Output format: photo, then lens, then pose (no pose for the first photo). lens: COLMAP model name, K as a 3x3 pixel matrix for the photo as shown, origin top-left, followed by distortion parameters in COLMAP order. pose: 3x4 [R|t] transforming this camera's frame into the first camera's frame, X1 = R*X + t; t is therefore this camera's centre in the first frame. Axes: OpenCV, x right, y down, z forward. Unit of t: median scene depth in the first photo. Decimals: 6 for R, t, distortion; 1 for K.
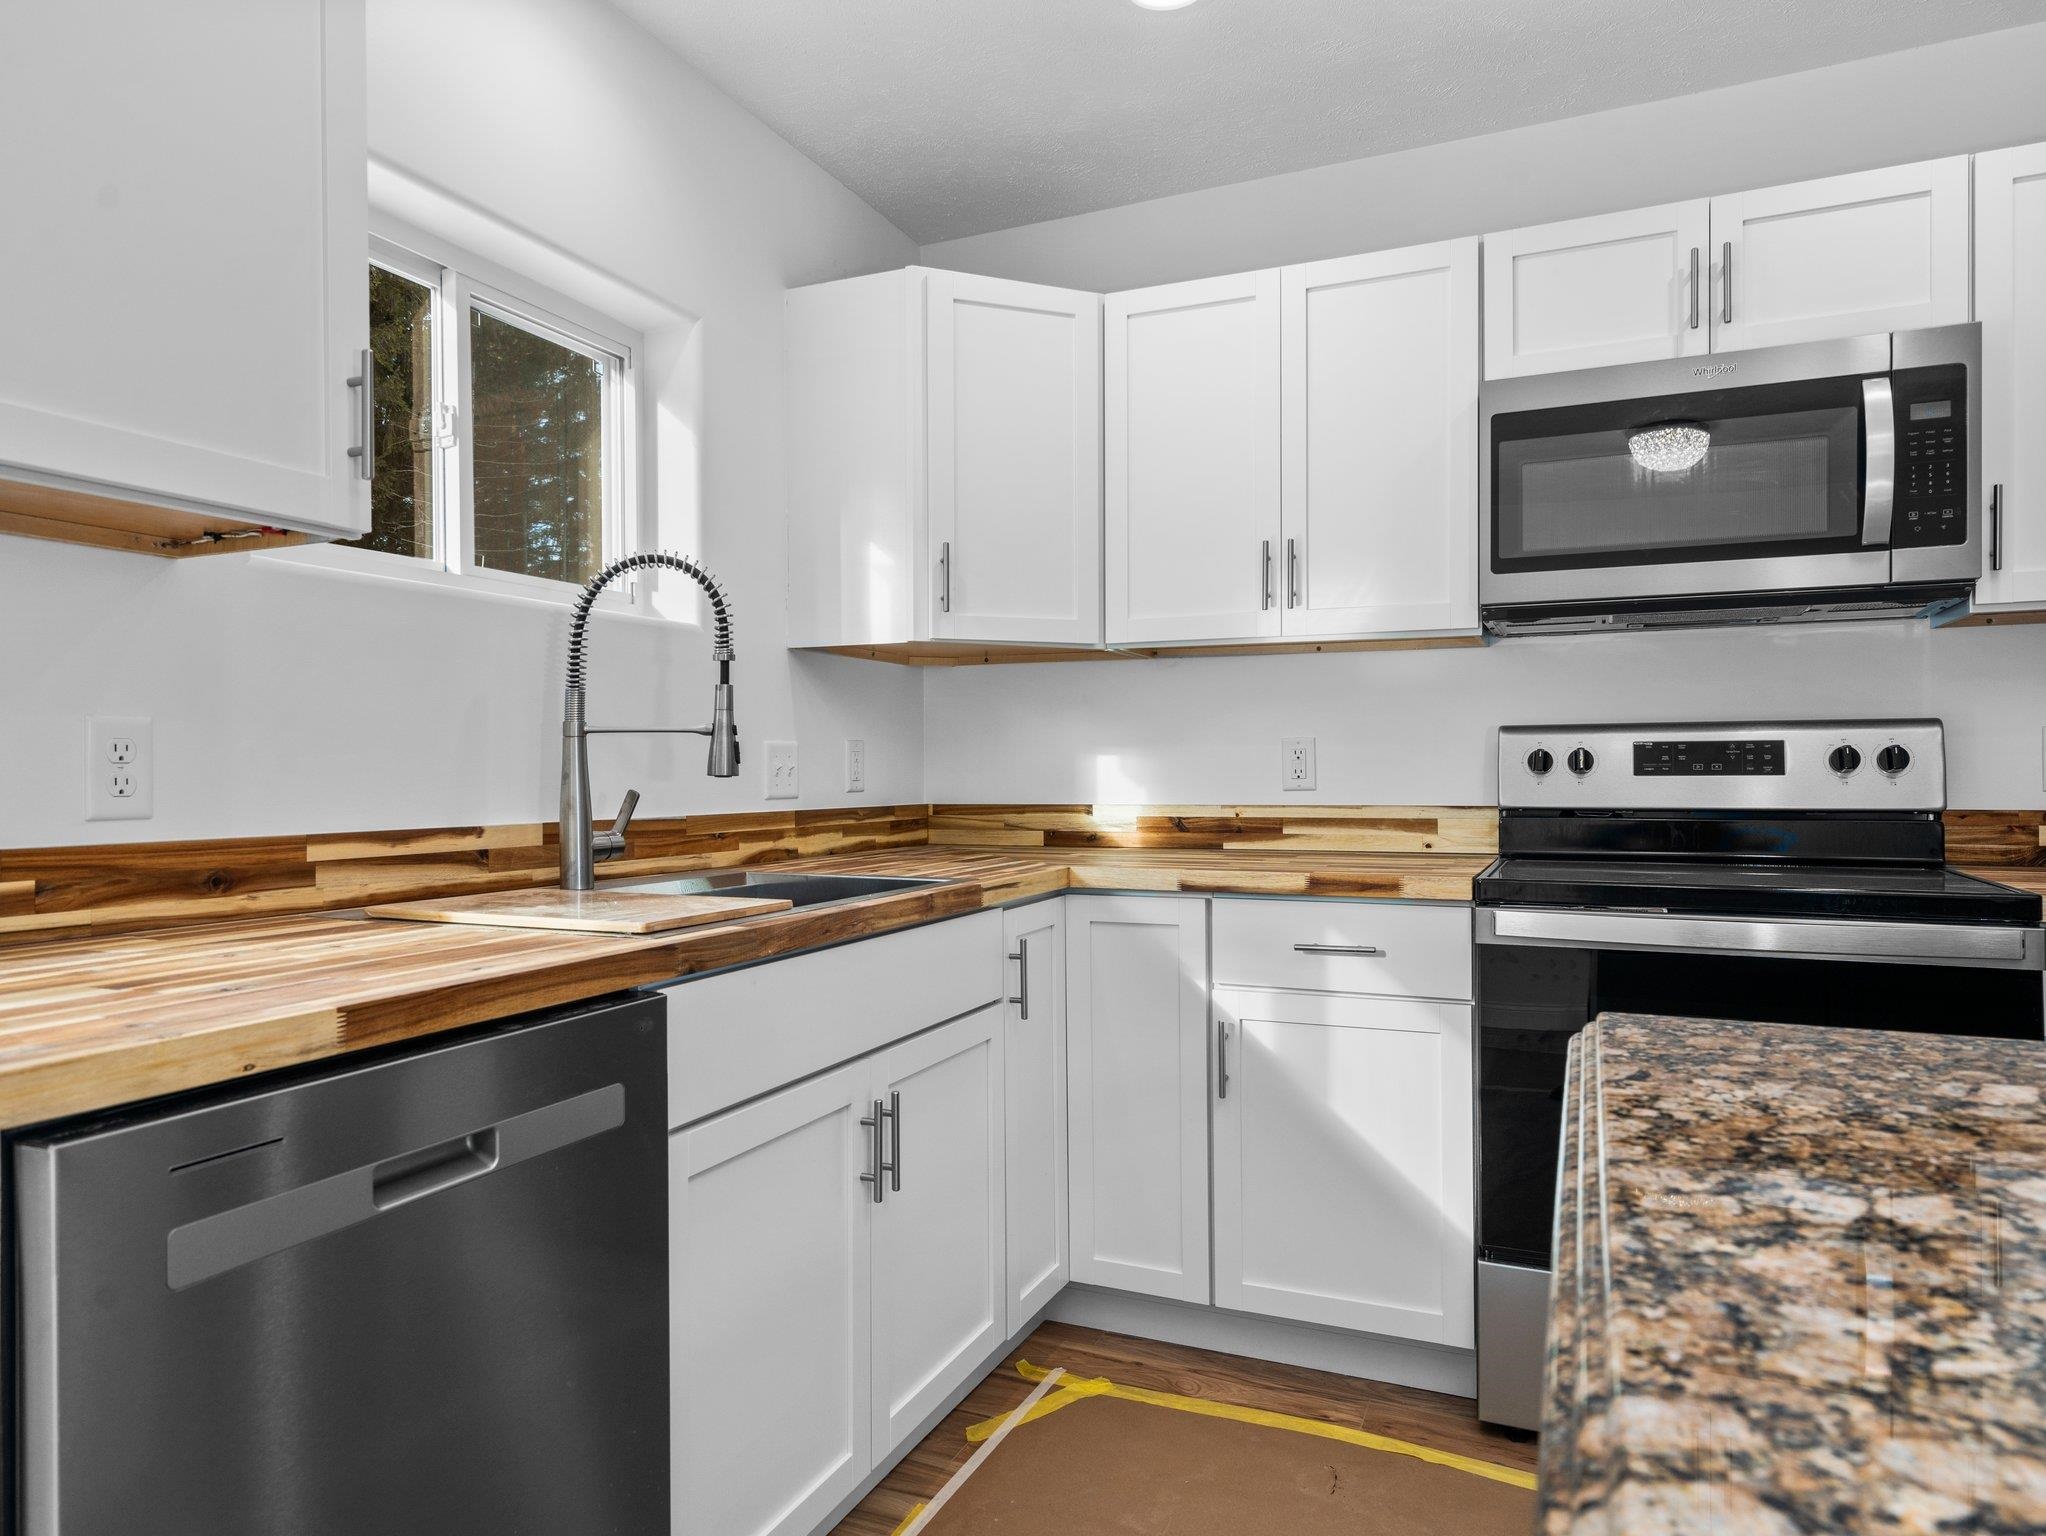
lens RADIAL K [[1320.9, 0, 1023.0], [0, 1320.9, 768.0], [0, 0, 1]] dist [-0.001388, -0.000297]
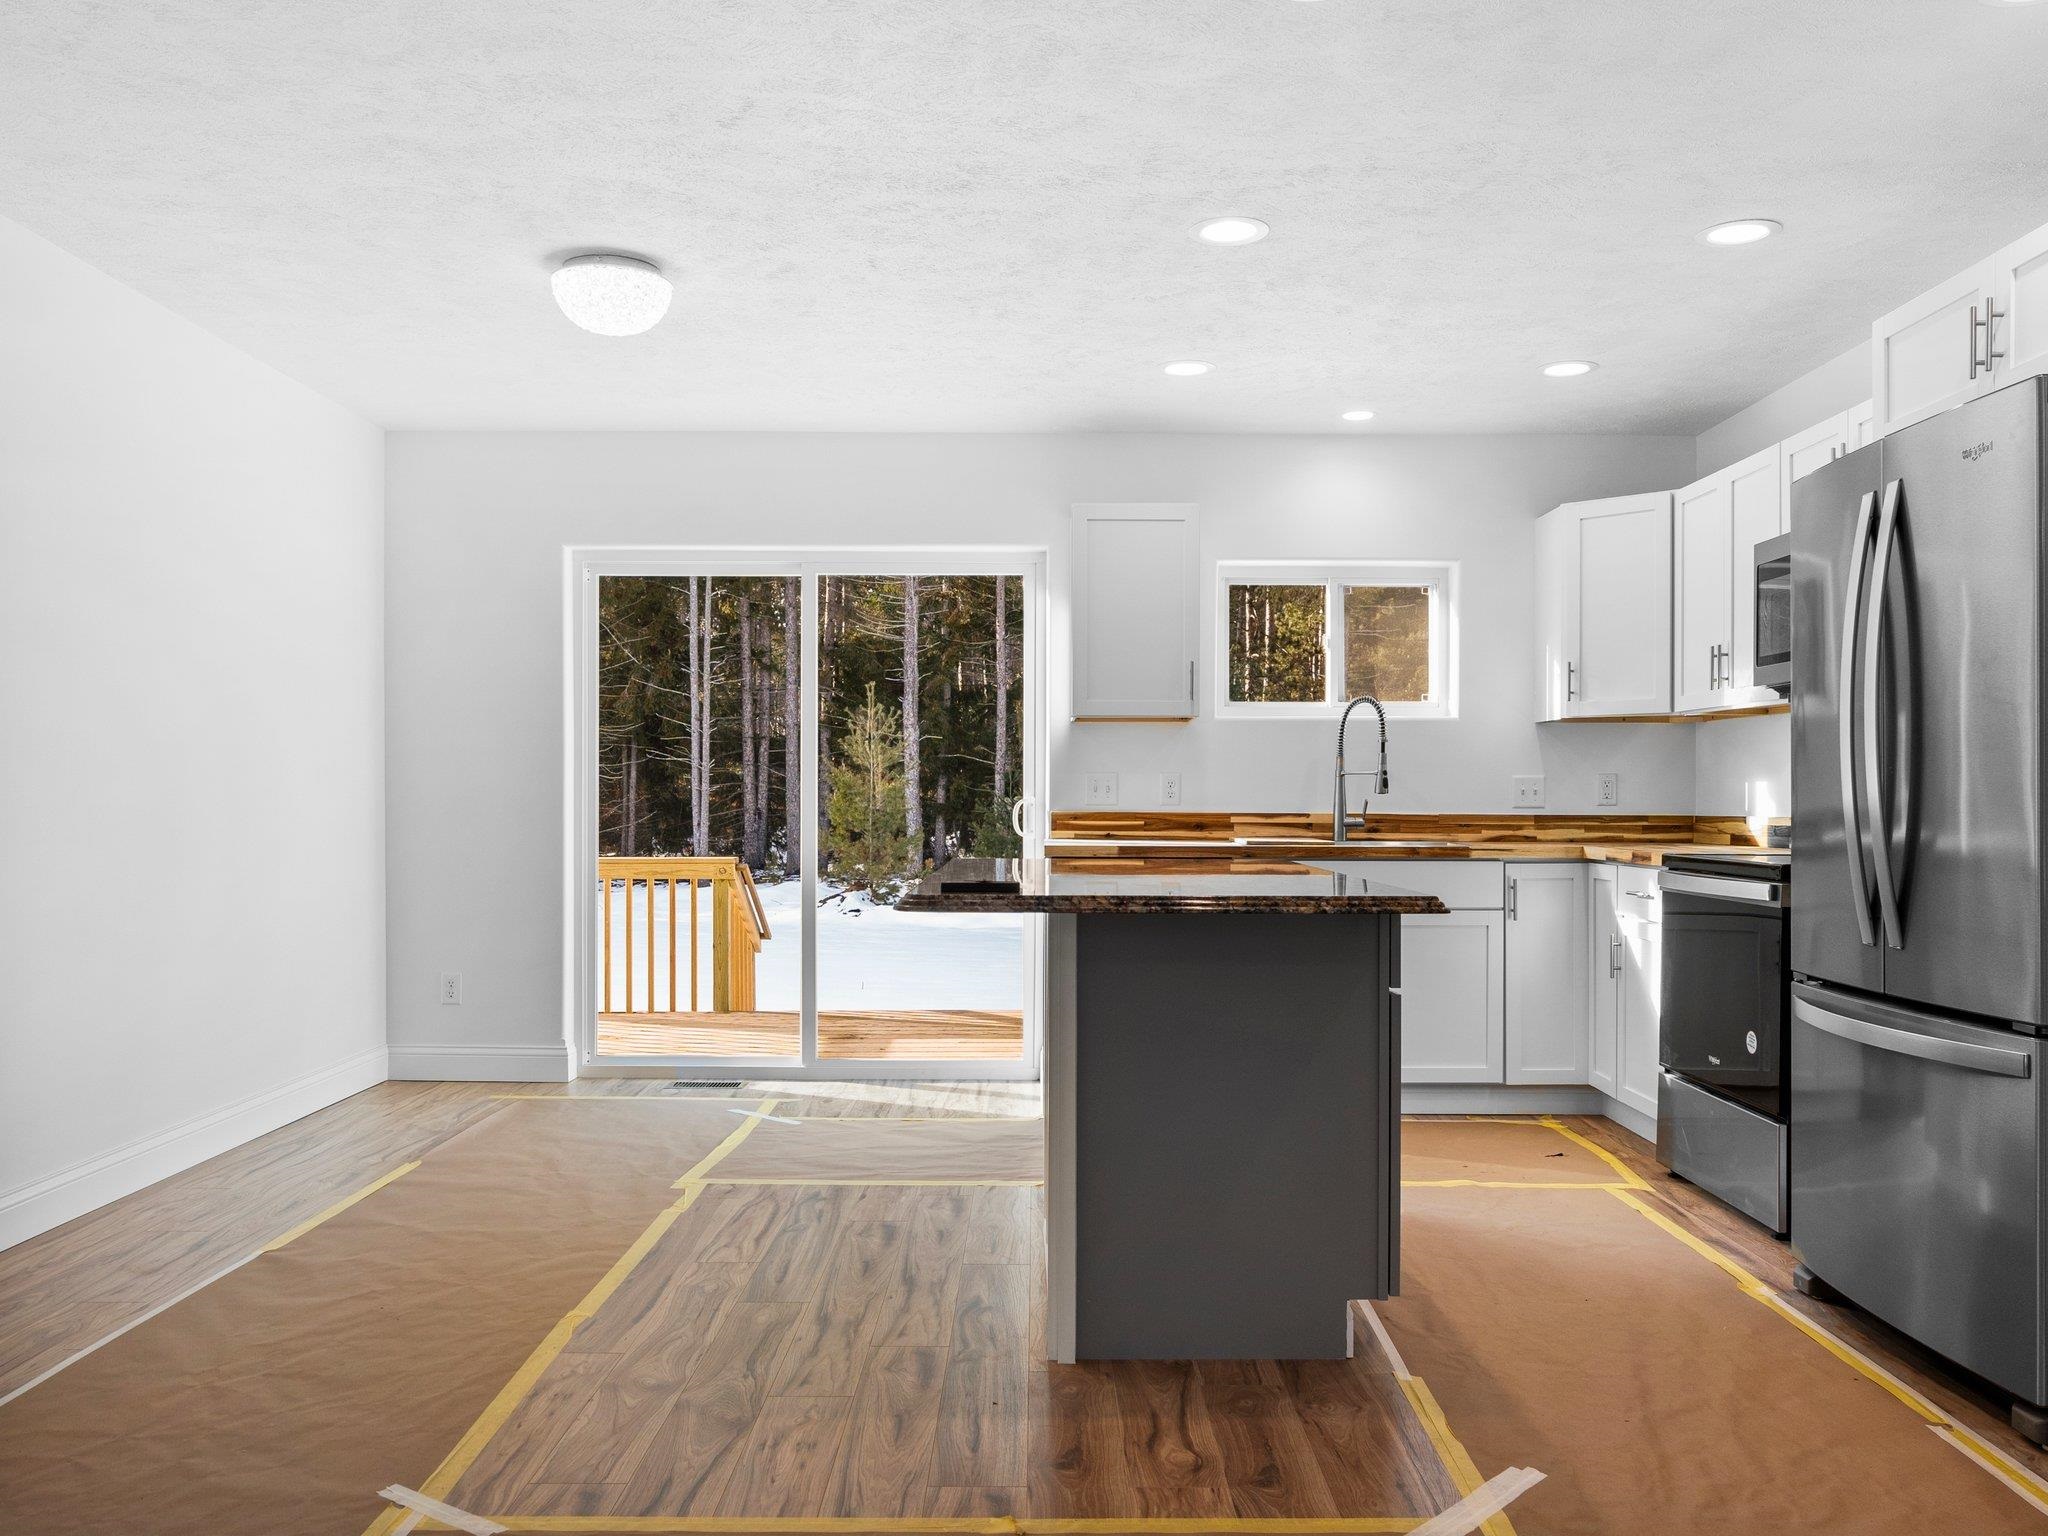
lens RADIAL K [[1458.1, 0, 1024.0], [0, 1458.1, 768.0], [0, 0, 1]] dist [-0.000723, -0.000210]
pose [[0.397906, -0.012542, -0.917340, 1.532023], [-0.004383, 0.999869, -0.015571, 0.003484], [0.917416, 0.010216, 0.397799, -0.462914]]
